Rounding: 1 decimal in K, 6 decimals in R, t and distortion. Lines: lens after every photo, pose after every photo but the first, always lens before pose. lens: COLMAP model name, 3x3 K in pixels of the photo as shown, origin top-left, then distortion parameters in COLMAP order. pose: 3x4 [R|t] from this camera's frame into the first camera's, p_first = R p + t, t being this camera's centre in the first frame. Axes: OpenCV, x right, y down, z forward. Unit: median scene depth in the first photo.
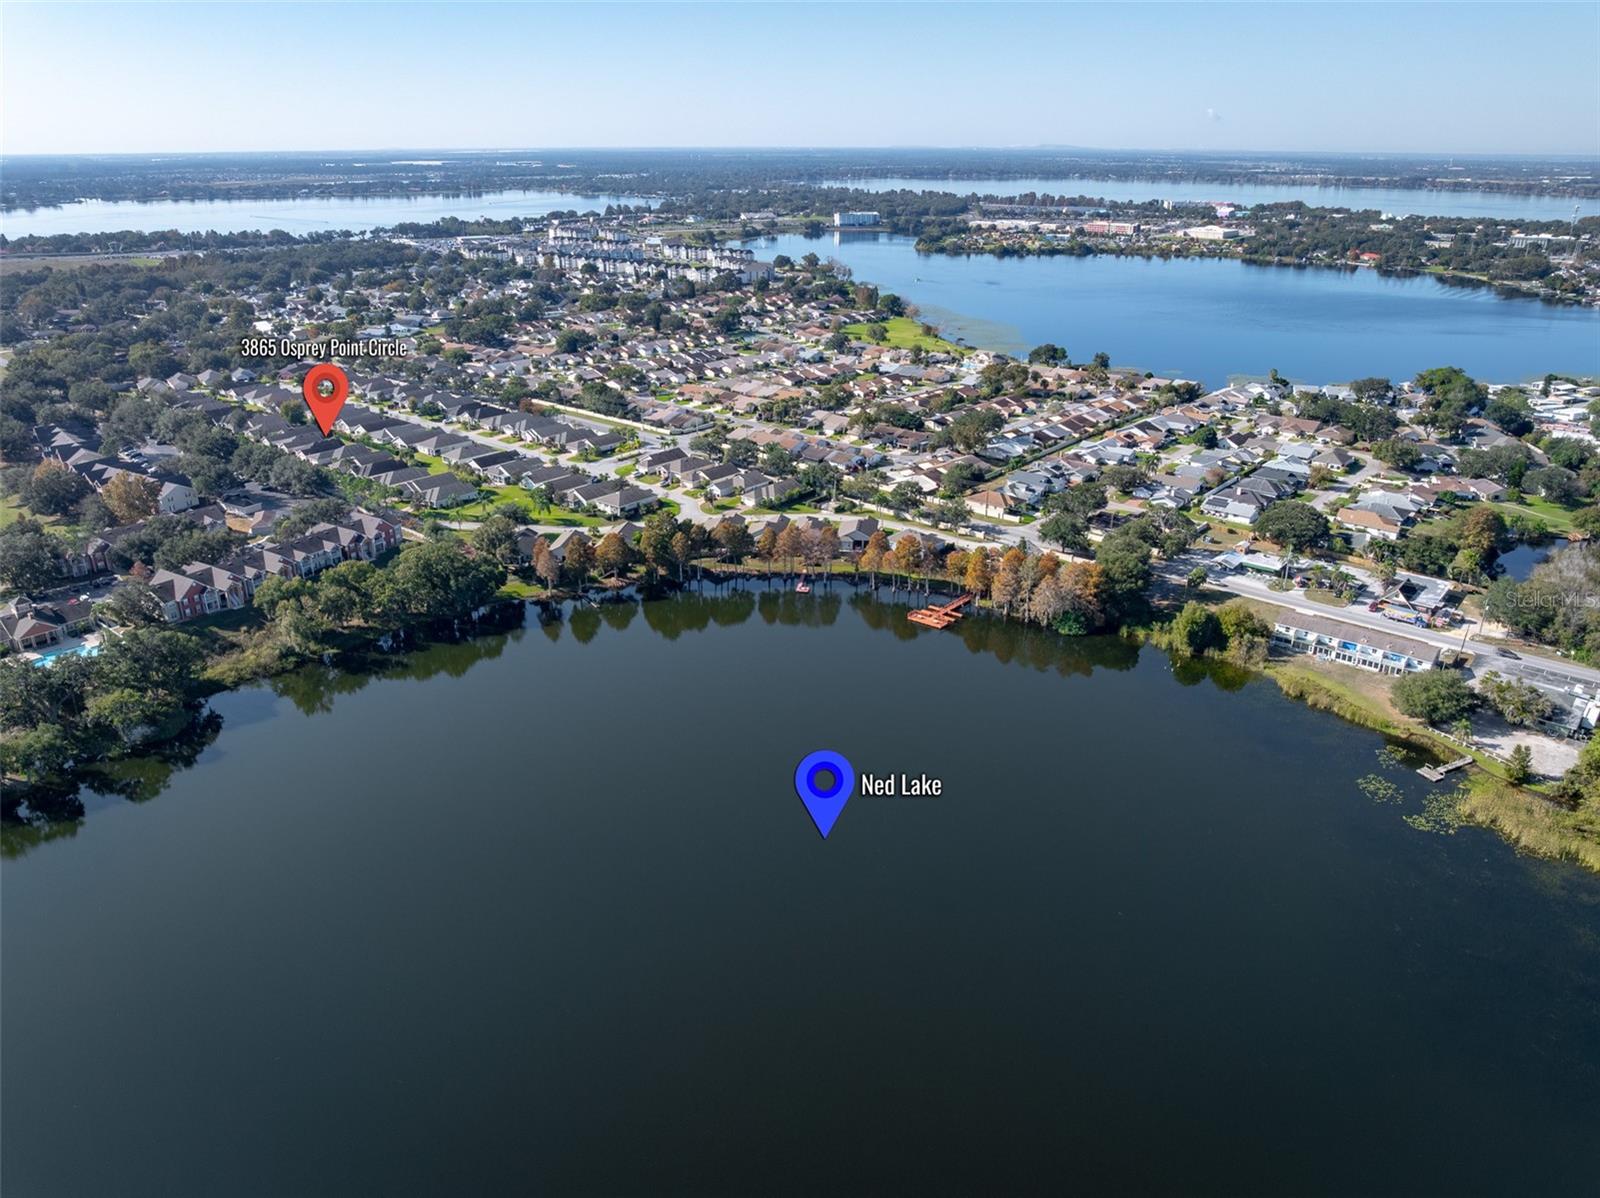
lens RADIAL K [[1130.5, 0, 800.0], [0, 1130.5, 599.0], [0, 0, 1]] dist [-0.036091, -0.009643]
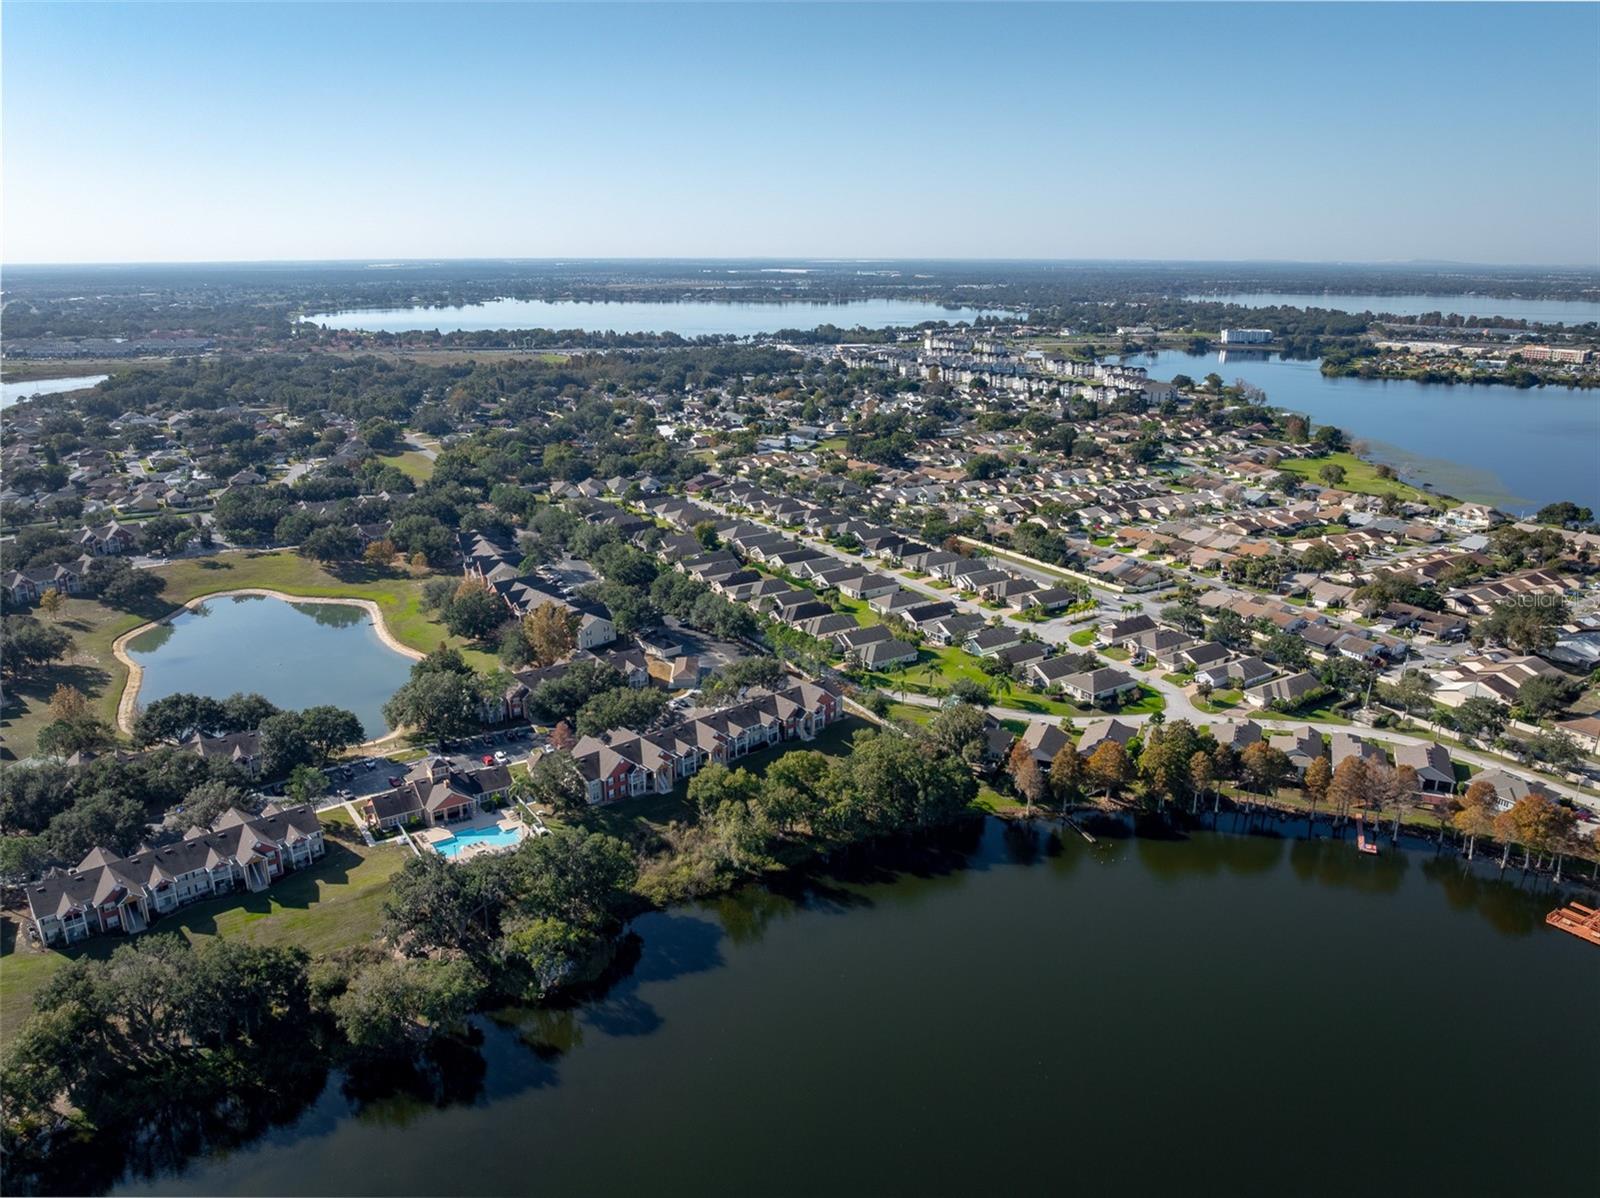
lens RADIAL K [[1130.5, 0, 800.0], [0, 1130.5, 599.0], [0, 0, 1]] dist [-0.036091, -0.009643]
pose [[0.957323, 0.083908, -0.276571, -0.086249], [-0.108197, 0.991391, -0.073738, -0.039596], [0.268003, 0.100516, 0.958160, 0.094675]]
